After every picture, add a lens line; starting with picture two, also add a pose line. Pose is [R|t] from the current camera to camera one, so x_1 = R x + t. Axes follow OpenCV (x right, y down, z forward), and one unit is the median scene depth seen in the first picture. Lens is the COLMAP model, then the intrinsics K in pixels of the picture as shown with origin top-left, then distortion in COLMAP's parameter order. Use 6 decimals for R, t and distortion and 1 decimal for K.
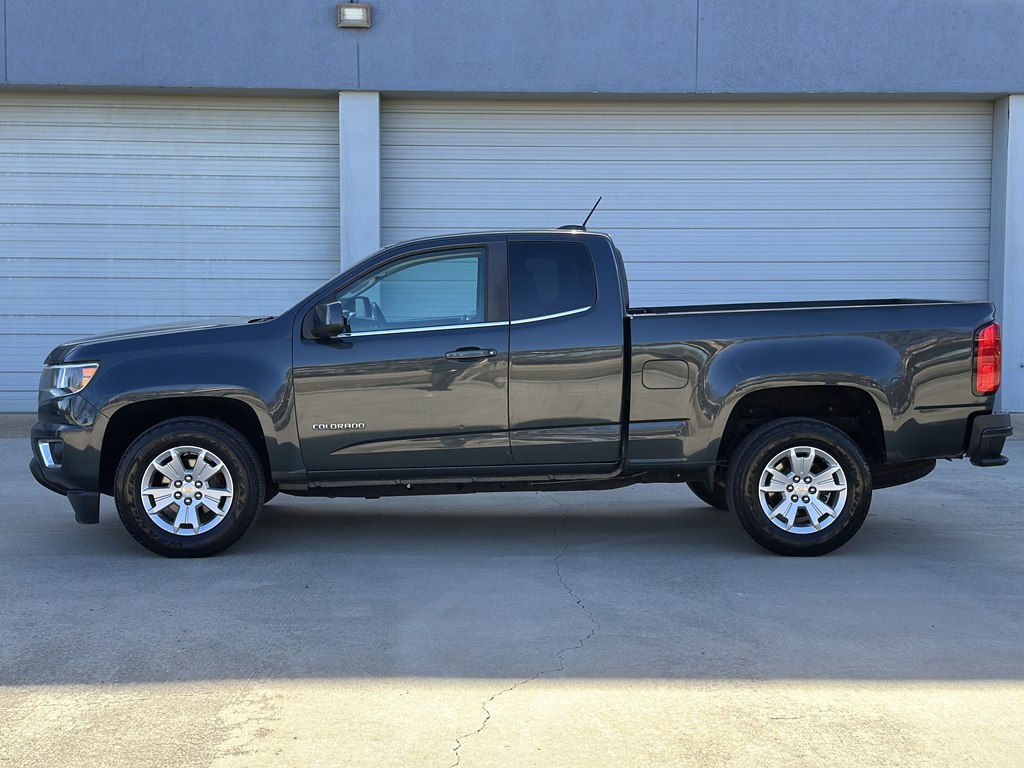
lens RADIAL K [[1417.9, 0, 509.8], [0, 1417.9, 380.7], [0, 0, 1]] dist [0.116930, 0.000000]
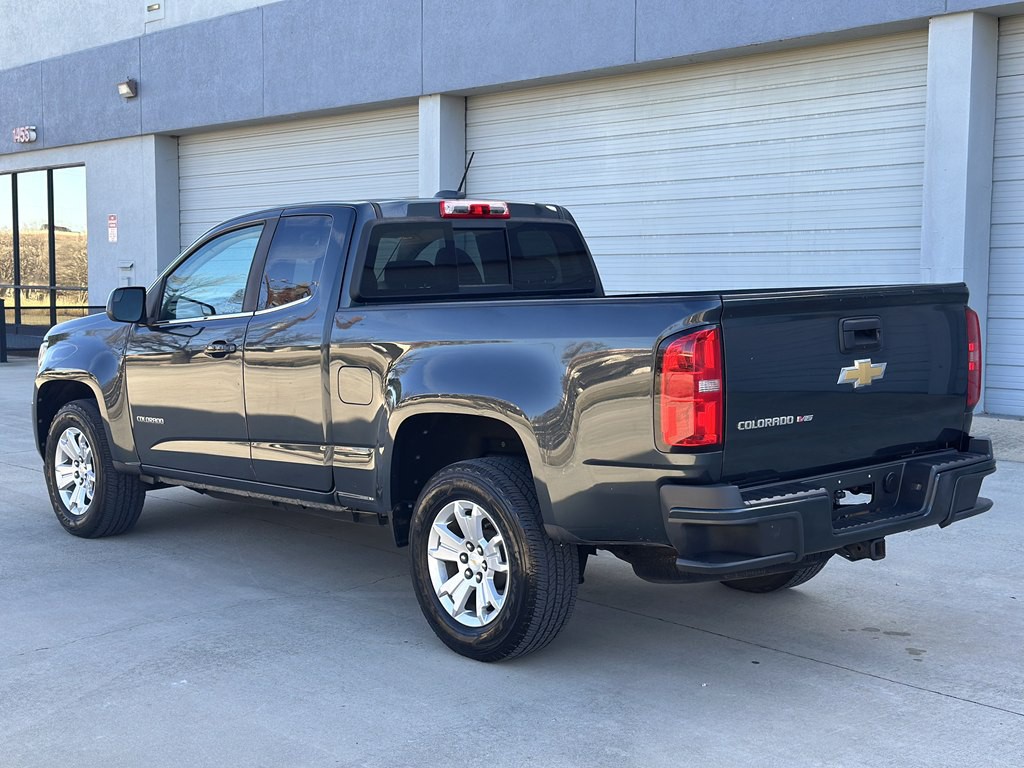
lens RADIAL K [[1417.9, 0, 510.2], [0, 1417.9, 380.5], [0, 0, 1]] dist [0.116930, 0.000000]
pose [[0.632175, 0.056775, -0.772743, 0.380981], [-0.038217, 0.998383, 0.042088, -0.021556], [0.773883, 0.002925, 0.633322, 0.293065]]
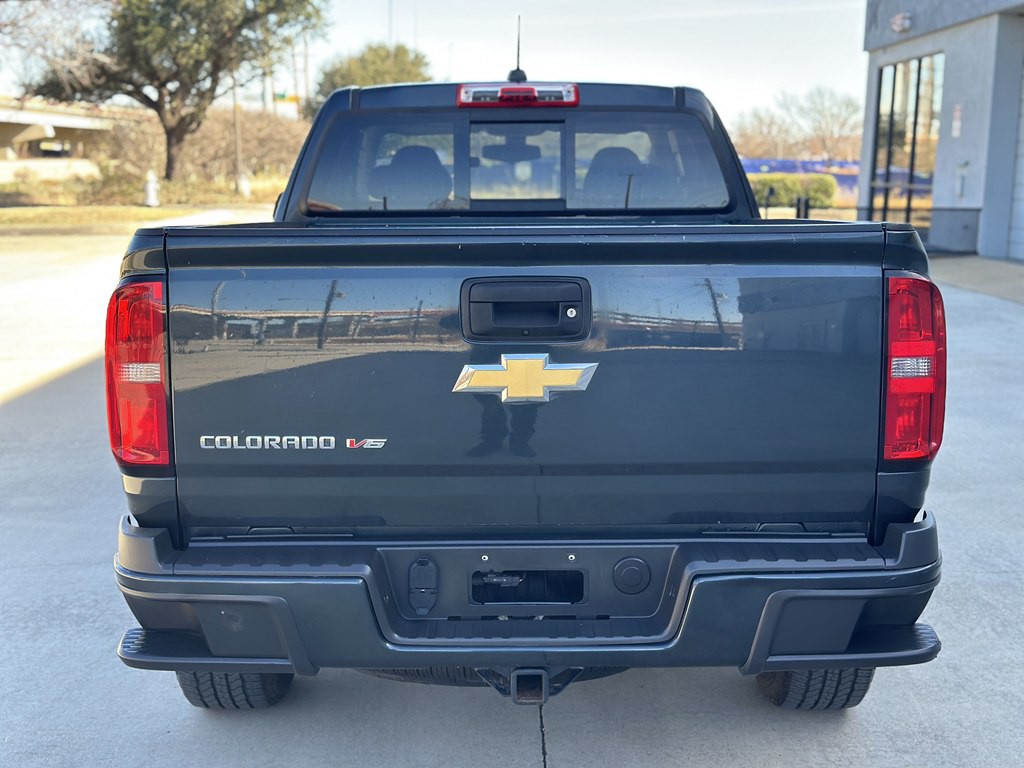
lens RADIAL K [[1417.9, 0, 517.5], [0, 1417.9, 377.8], [0, 0, 1]] dist [0.116930, 0.000000]
pose [[-0.068836, 0.146360, -0.986833, 0.359163], [-0.060950, 0.986715, 0.150594, -0.041153], [0.995764, 0.070514, -0.059001, 0.587835]]
